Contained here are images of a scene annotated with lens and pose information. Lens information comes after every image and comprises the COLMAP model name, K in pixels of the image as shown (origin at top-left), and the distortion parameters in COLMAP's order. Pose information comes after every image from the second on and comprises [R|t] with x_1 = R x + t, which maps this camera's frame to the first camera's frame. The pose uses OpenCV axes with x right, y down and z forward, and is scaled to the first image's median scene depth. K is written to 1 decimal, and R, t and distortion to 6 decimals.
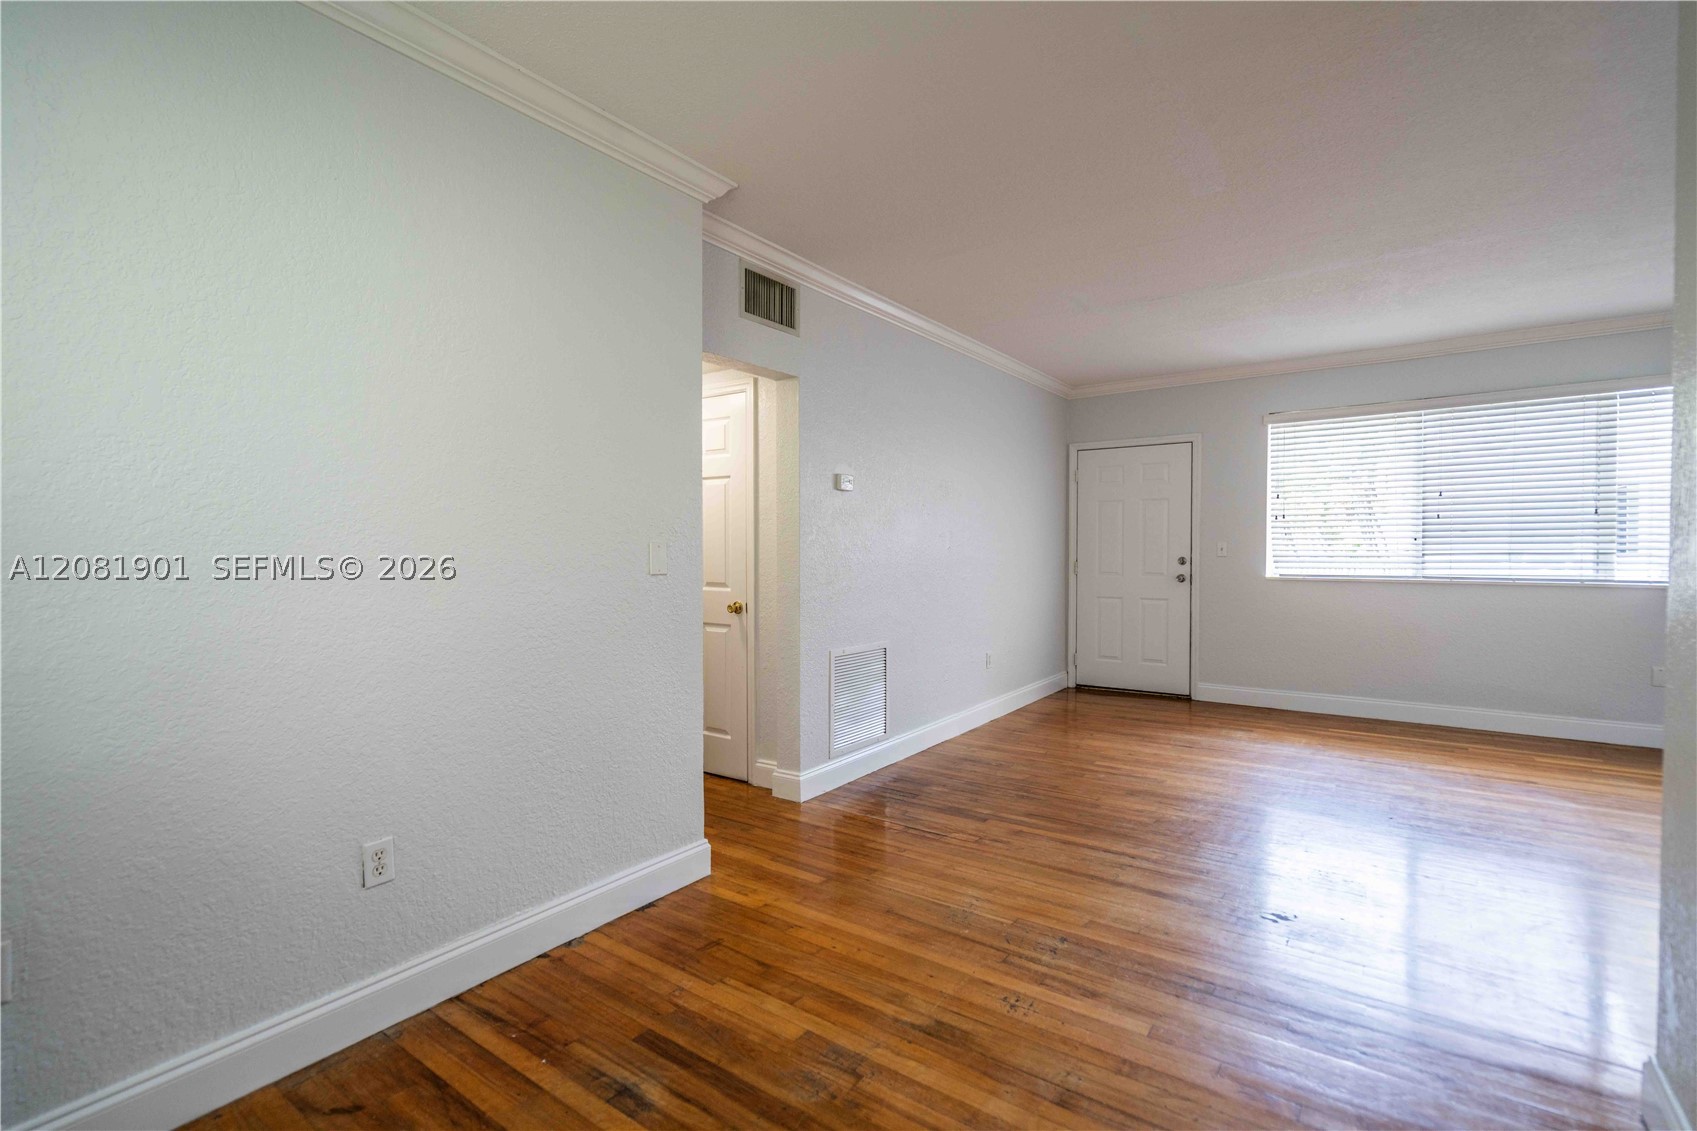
lens RADIAL K [[795.8, 0, 880.4], [0, 795.8, 576.0], [0, 0, 1]] dist [-0.004398, -0.000453]
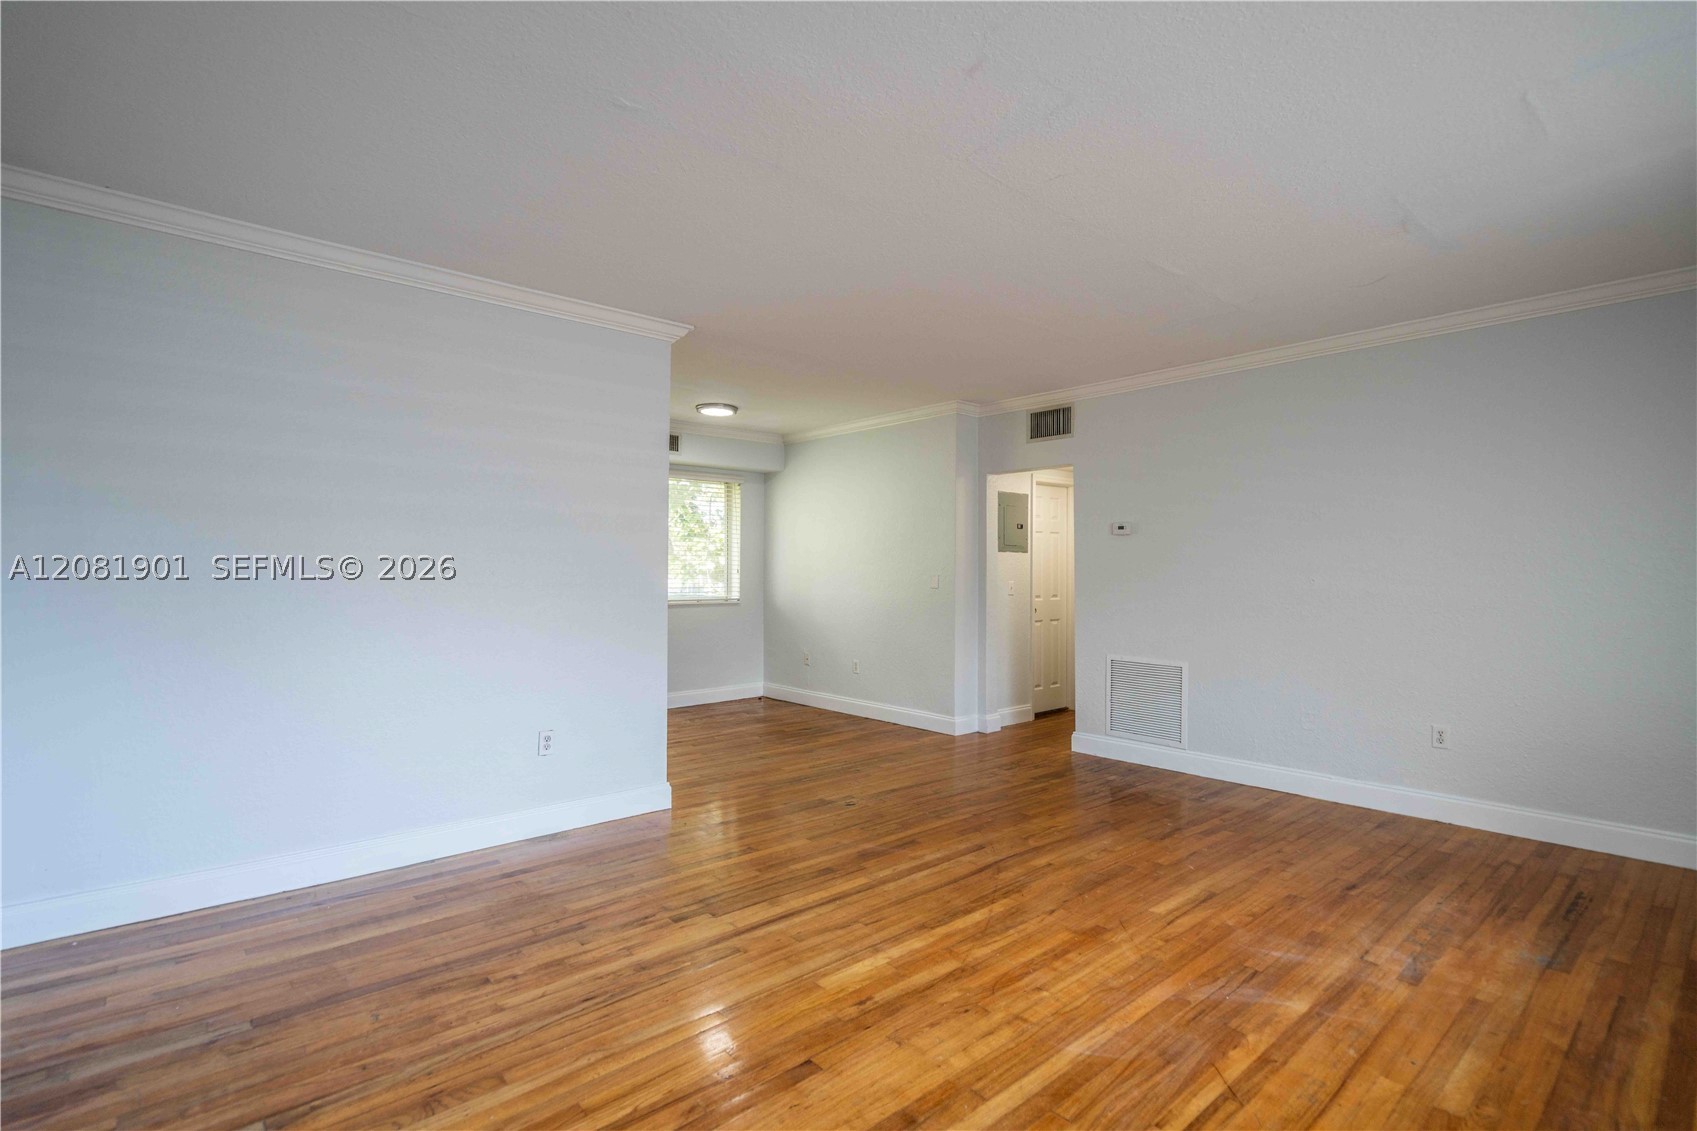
lens RADIAL K [[795.8, 0, 848.5], [0, 795.8, 576.6], [0, 0, 1]] dist [-0.004398, -0.000453]
pose [[-0.284151, 0.004846, -0.958767, 0.998682], [-0.038575, 0.999120, 0.016483, -0.030371], [0.958003, 0.041669, -0.283714, 0.702876]]
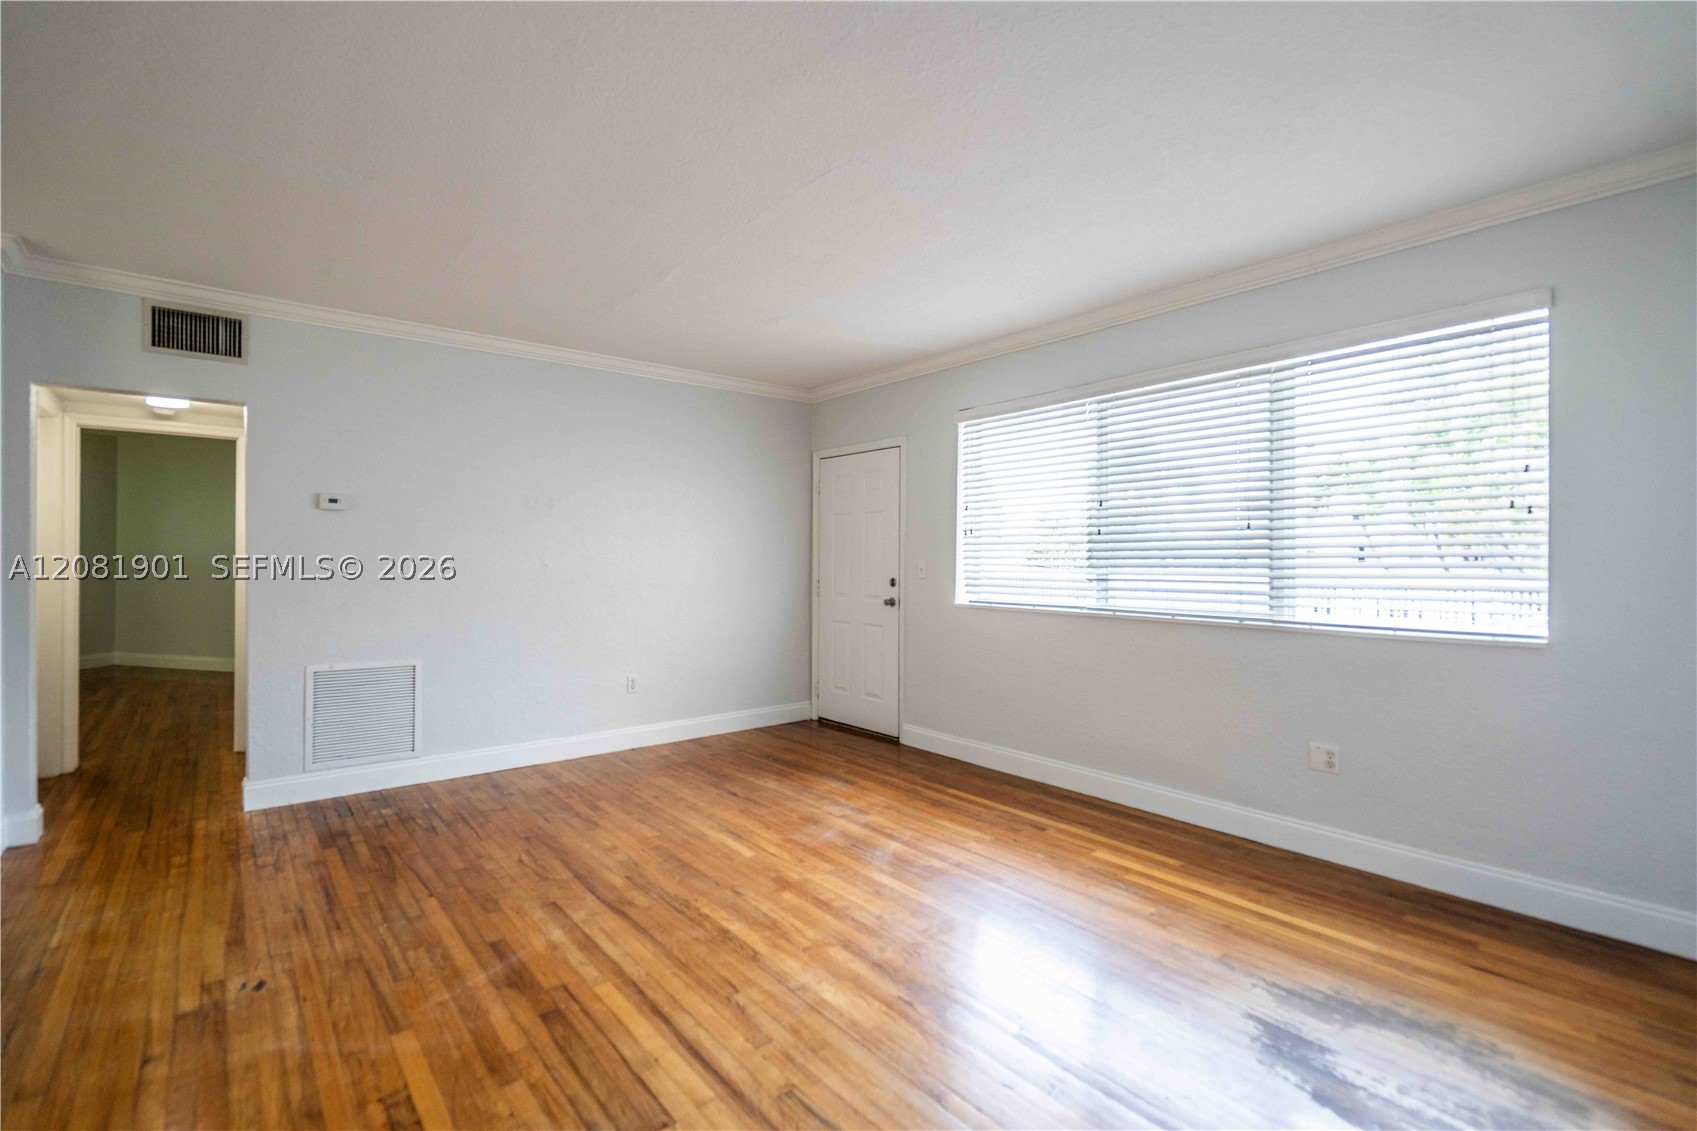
lens RADIAL K [[795.8, 0, 846.1], [0, 795.8, 573.9], [0, 0, 1]] dist [-0.004398, -0.000453]
pose [[0.952393, 0.014301, -0.304538, 0.679896], [-0.019533, 0.999709, -0.014138, -0.017054], [0.304247, 0.019414, 0.952395, 0.173618]]
